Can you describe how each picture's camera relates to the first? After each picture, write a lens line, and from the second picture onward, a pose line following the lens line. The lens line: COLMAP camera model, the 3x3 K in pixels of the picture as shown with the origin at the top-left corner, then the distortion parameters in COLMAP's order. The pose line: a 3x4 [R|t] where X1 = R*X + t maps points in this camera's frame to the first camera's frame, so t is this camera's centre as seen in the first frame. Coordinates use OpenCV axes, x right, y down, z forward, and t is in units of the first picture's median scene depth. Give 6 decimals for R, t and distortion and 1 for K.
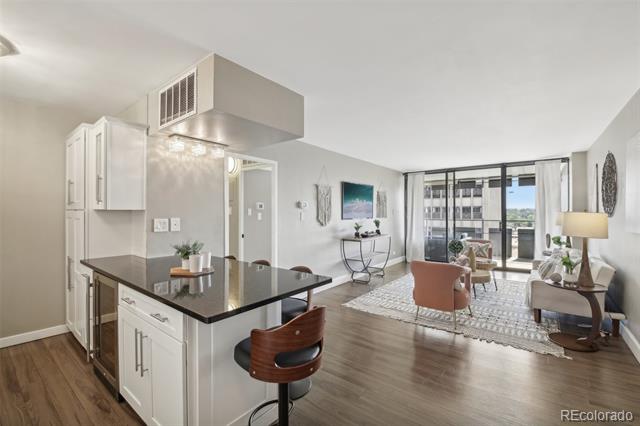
lens RADIAL K [[278.2, 0, 317.5], [0, 278.2, 212.5], [0, 0, 1]] dist [-0.001342, -0.010450]
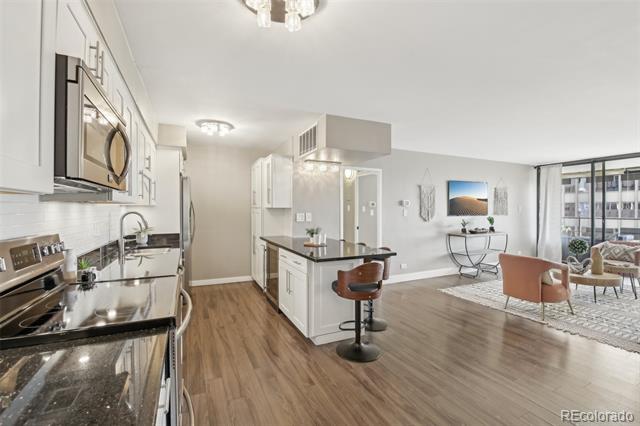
lens RADIAL K [[278.2, 0, 317.5], [0, 278.2, 212.5], [0, 0, 1]] dist [-0.001342, -0.010450]
pose [[0.890712, 0.004849, -0.454542, 0.147149], [-0.000370, 0.999951, 0.009943, 0.000943], [0.454567, -0.008688, 0.890670, -0.222545]]
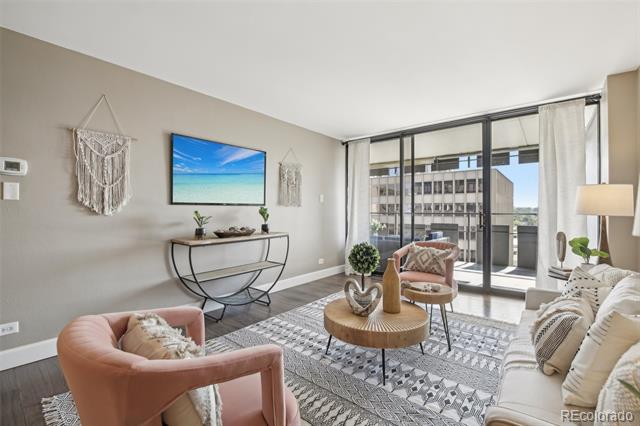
lens RADIAL K [[278.2, 0, 317.5], [0, 278.2, 212.5], [0, 0, 1]] dist [-0.001342, -0.010450]
pose [[0.999540, 0.001335, -0.030312, 0.452667], [-0.001186, 0.999987, 0.004910, 0.043438], [0.030318, -0.004872, 0.999528, 0.540959]]
